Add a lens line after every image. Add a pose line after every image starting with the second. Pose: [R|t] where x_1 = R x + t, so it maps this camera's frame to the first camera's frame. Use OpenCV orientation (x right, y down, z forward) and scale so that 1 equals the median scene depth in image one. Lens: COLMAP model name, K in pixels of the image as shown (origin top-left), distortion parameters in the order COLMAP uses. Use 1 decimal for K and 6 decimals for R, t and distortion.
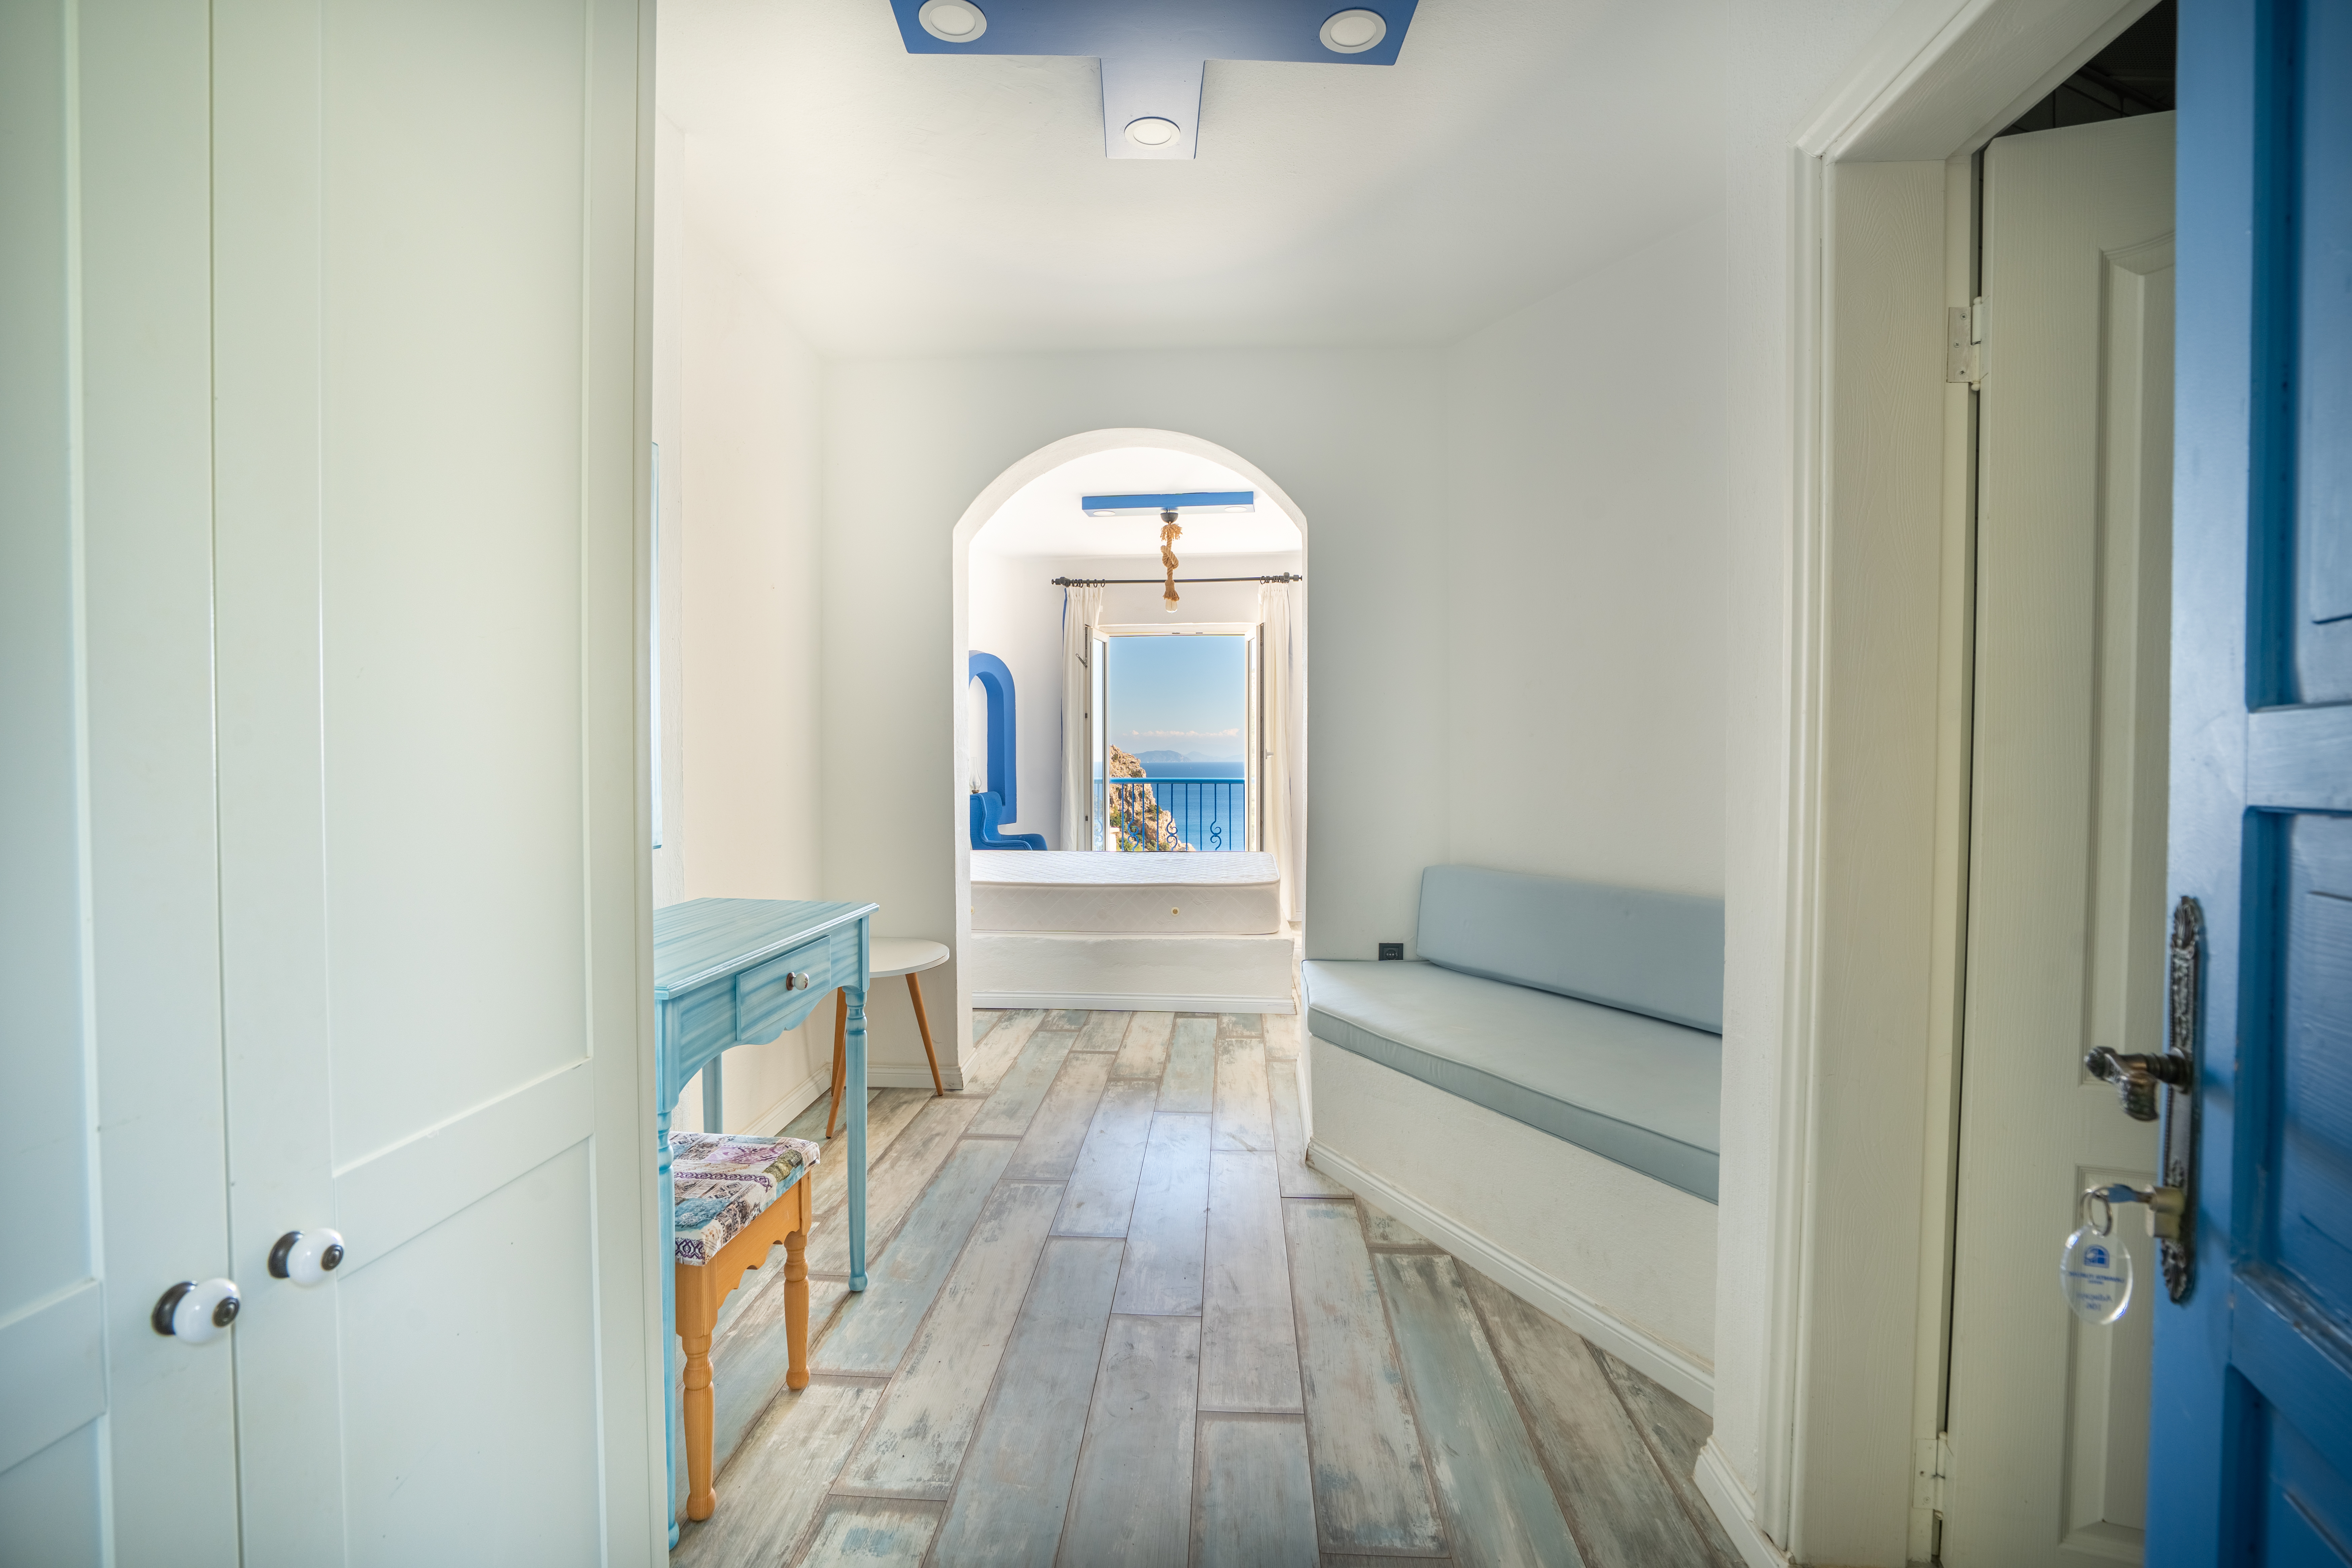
lens RADIAL K [[1081.3, 0, 1176.7], [0, 1081.3, 782.4], [0, 0, 1]] dist [-0.000057, -0.000016]
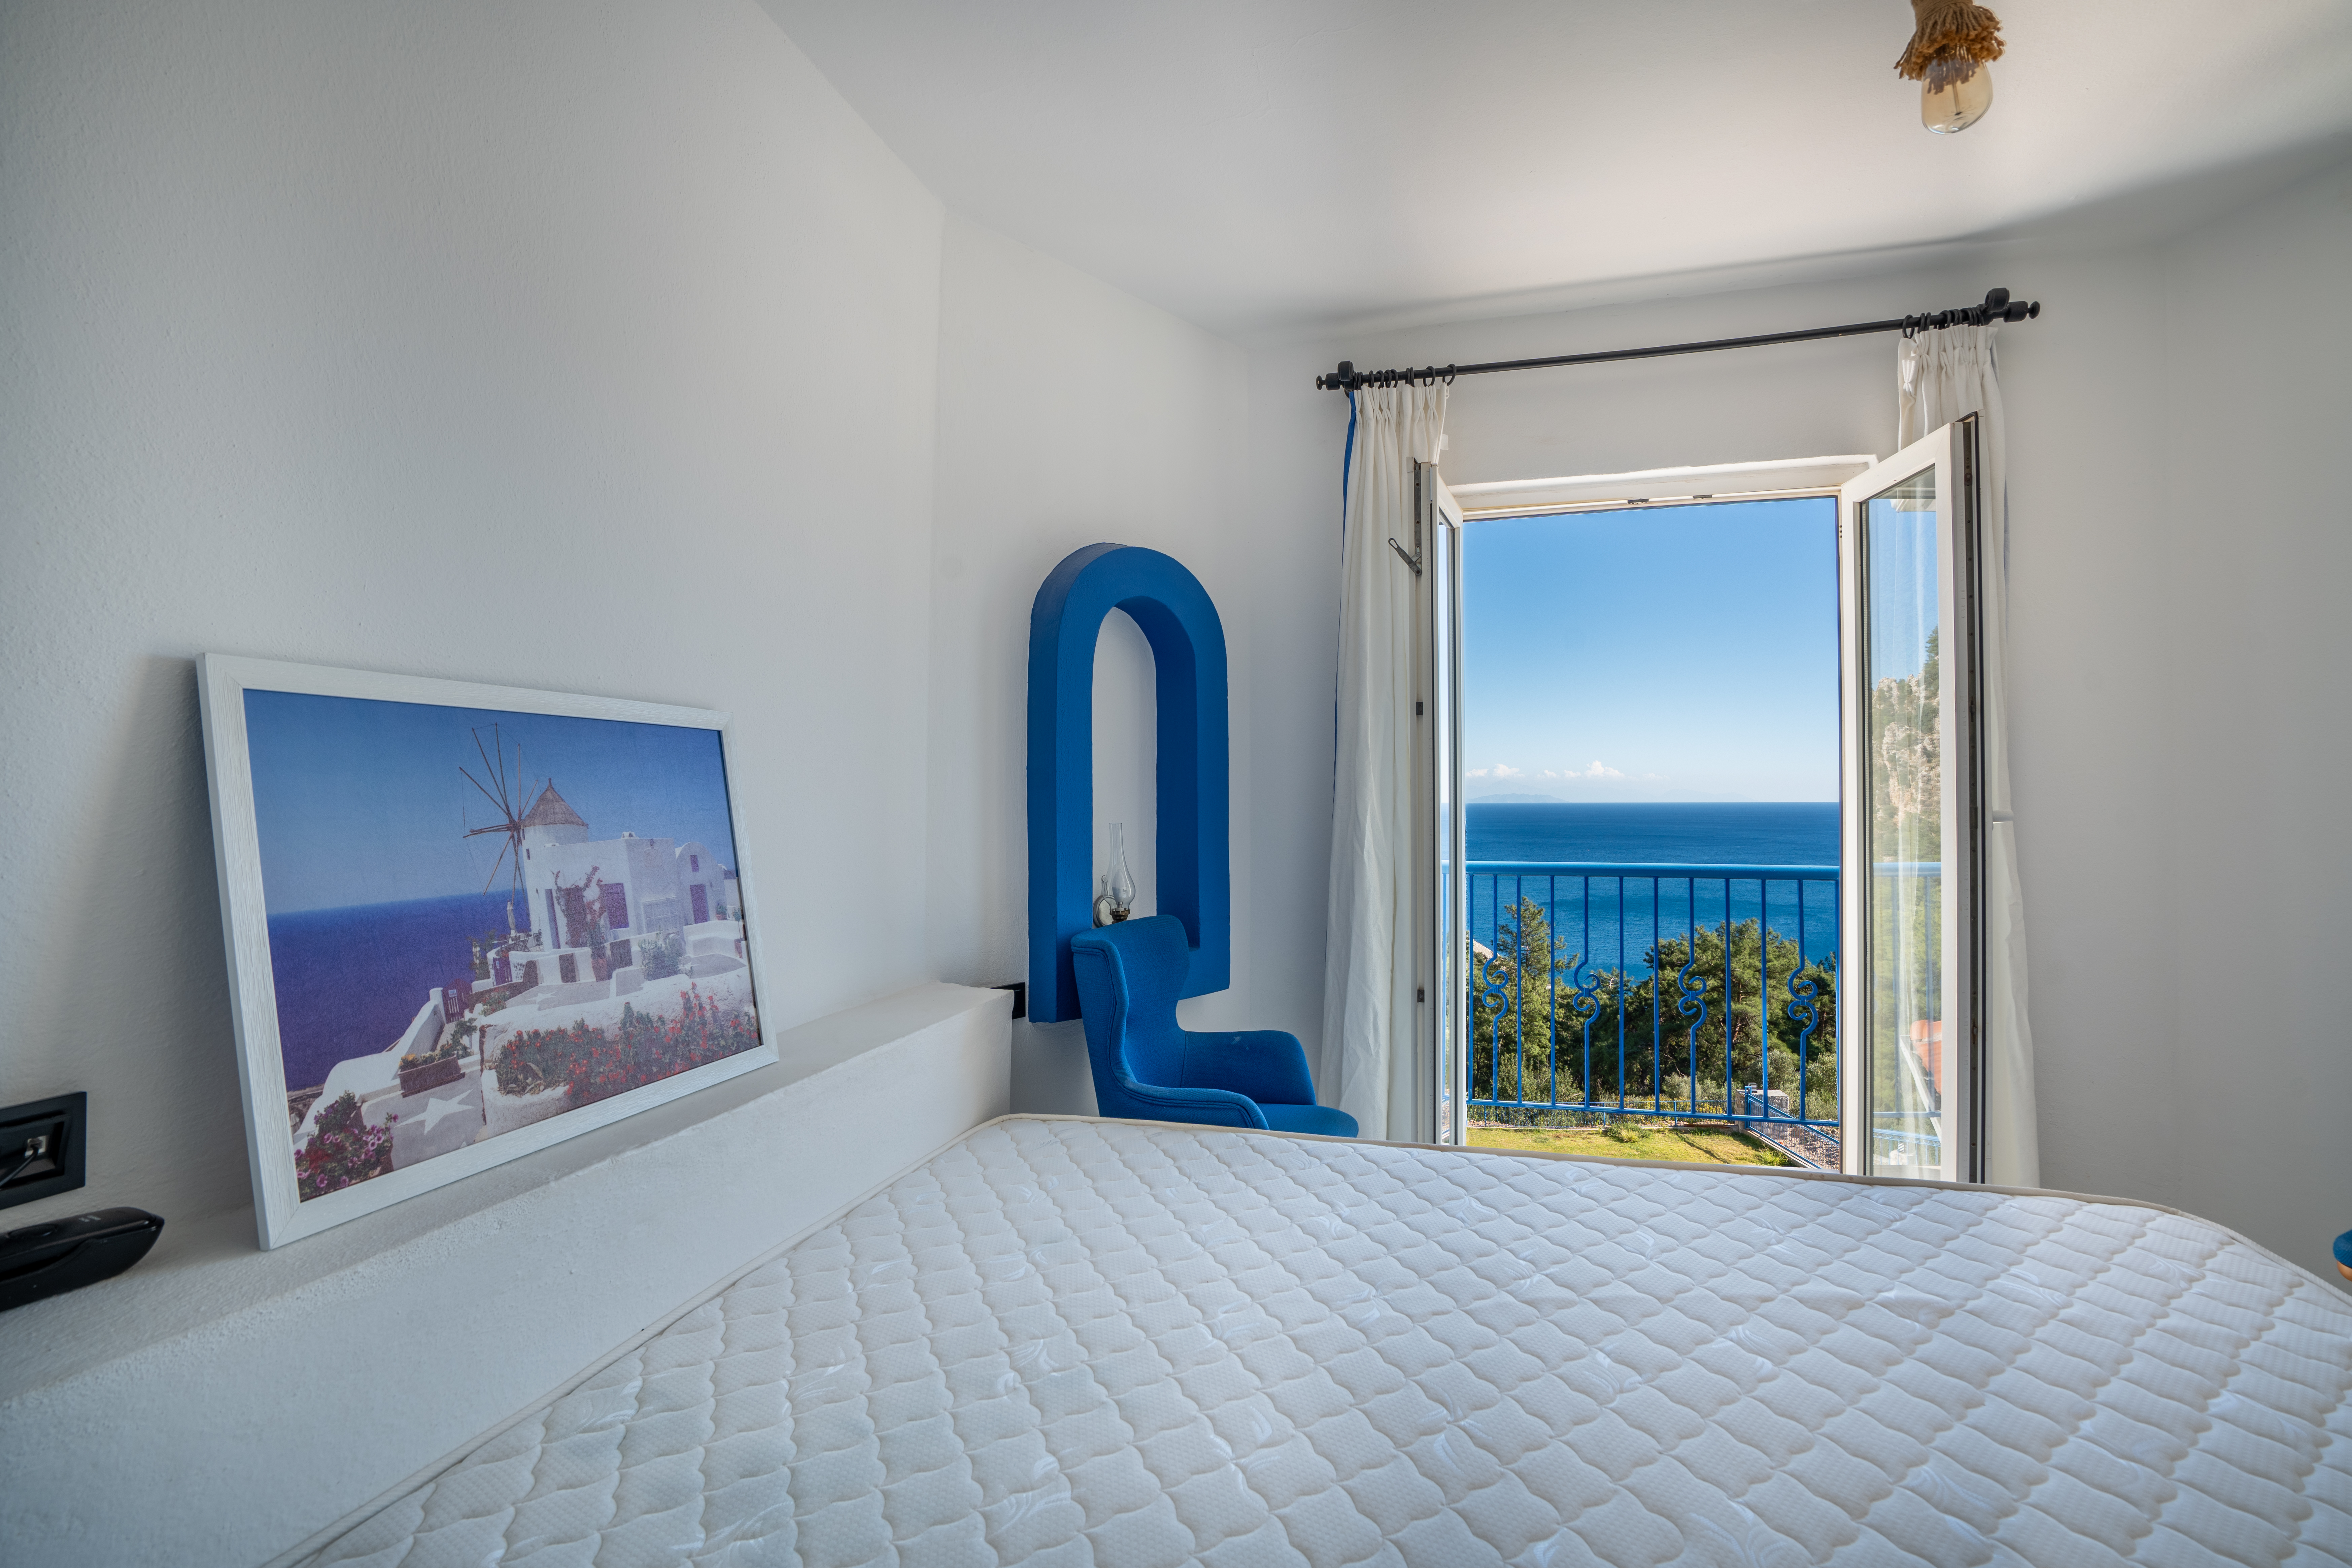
lens RADIAL K [[1081.3, 0, 1178.0], [0, 1081.3, 793.7], [0, 0, 1]] dist [-0.000057, -0.000016]
pose [[0.977060, -0.006233, -0.212875, -0.081800], [-0.002746, 0.999120, -0.041862, -0.018868], [0.212948, 0.041486, 0.976182, 0.611339]]
